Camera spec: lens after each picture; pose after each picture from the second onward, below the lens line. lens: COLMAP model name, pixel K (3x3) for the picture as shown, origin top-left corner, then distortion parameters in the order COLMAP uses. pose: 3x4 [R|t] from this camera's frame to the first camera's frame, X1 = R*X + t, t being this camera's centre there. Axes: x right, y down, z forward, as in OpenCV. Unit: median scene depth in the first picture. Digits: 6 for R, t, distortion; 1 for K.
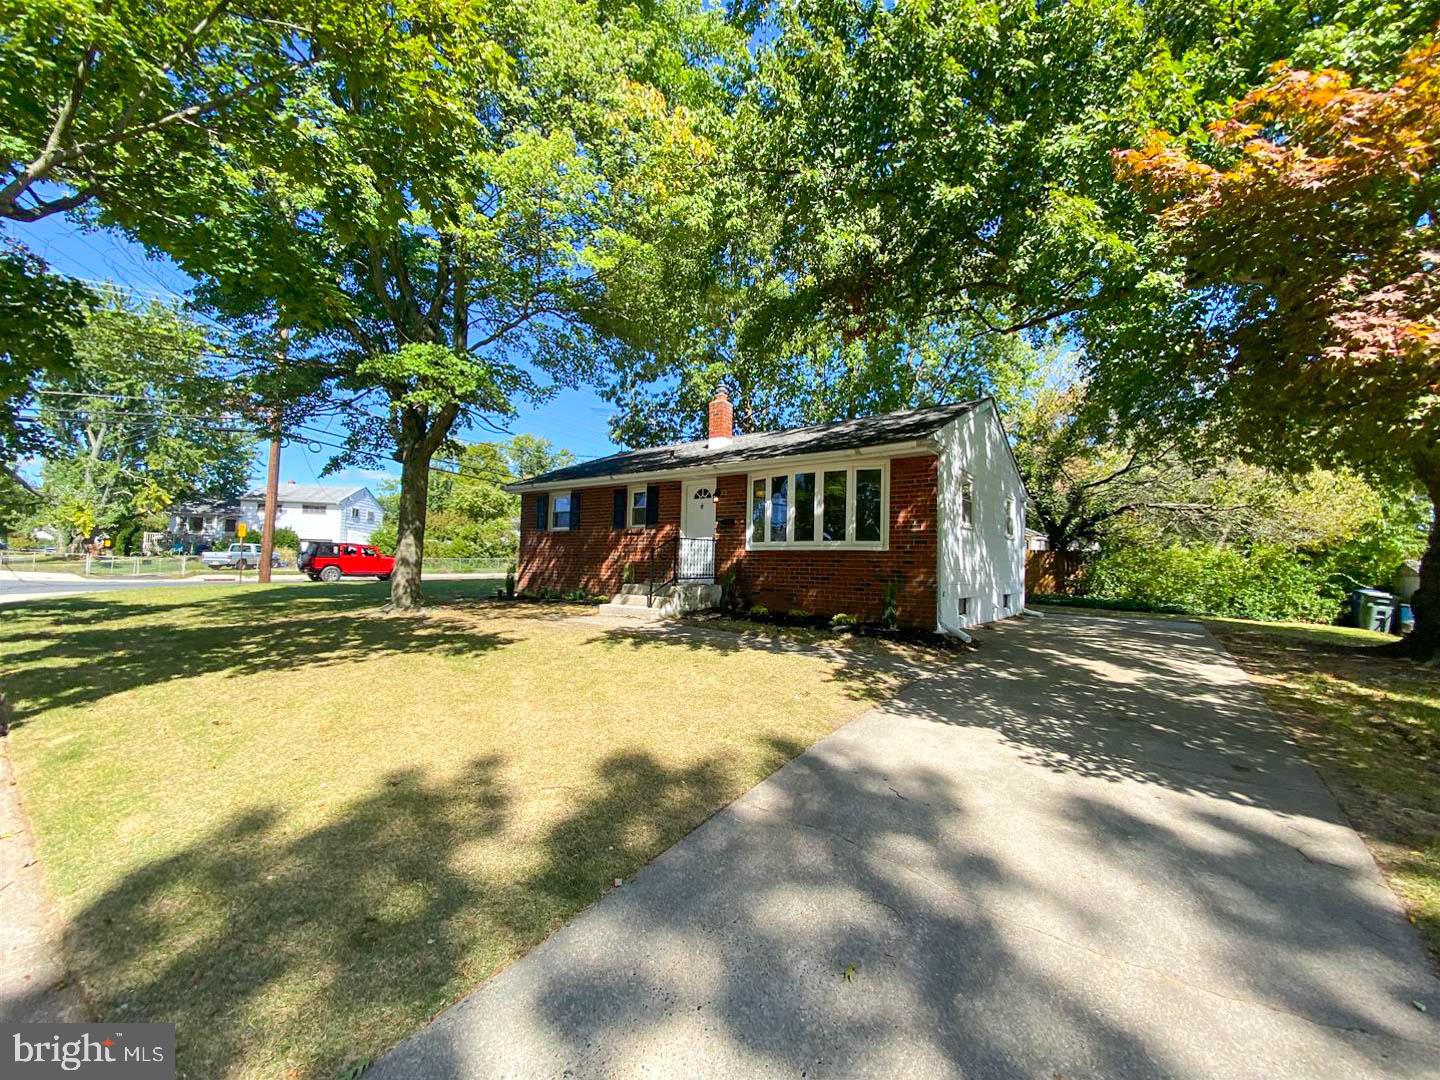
lens RADIAL K [[577.3, 0, 720.0], [0, 577.3, 540.0], [0, 0, 1]] dist [0.026954, -0.022128]
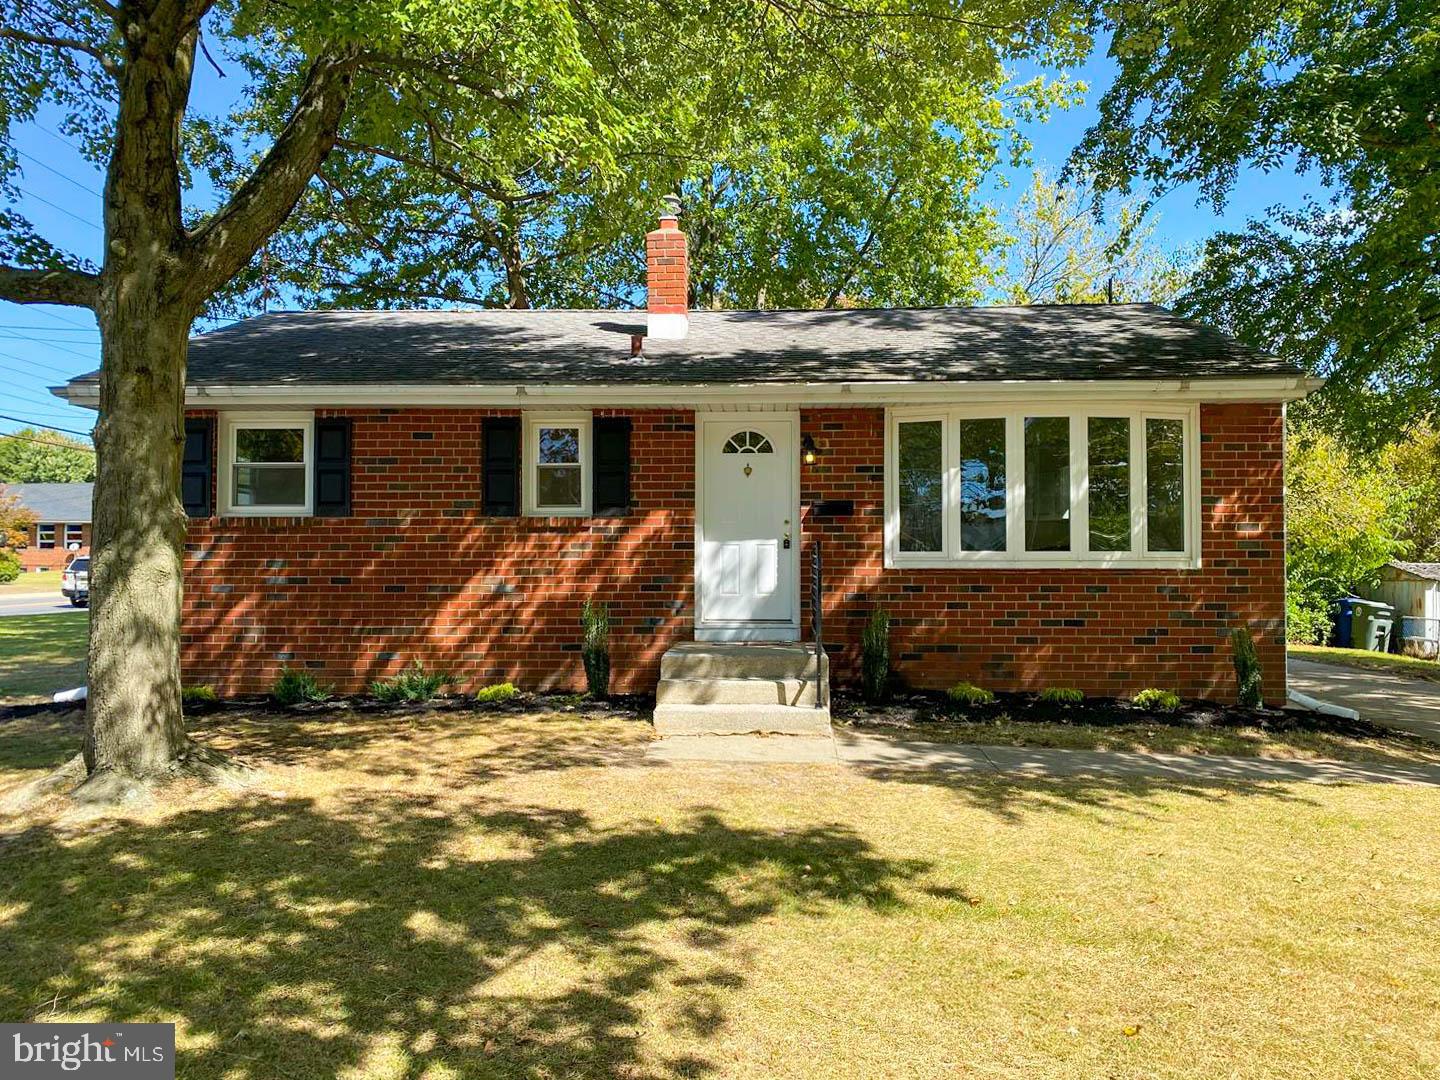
lens RADIAL K [[1147.5, 0, 720.0], [0, 1147.5, 540.0], [0, 0, 1]] dist [0.007721, 0.003059]
pose [[0.810842, -0.005936, 0.585235, -0.604452], [-0.007779, 0.999751, 0.020917, -0.023983], [-0.585214, -0.021513, 0.810594, 0.299872]]
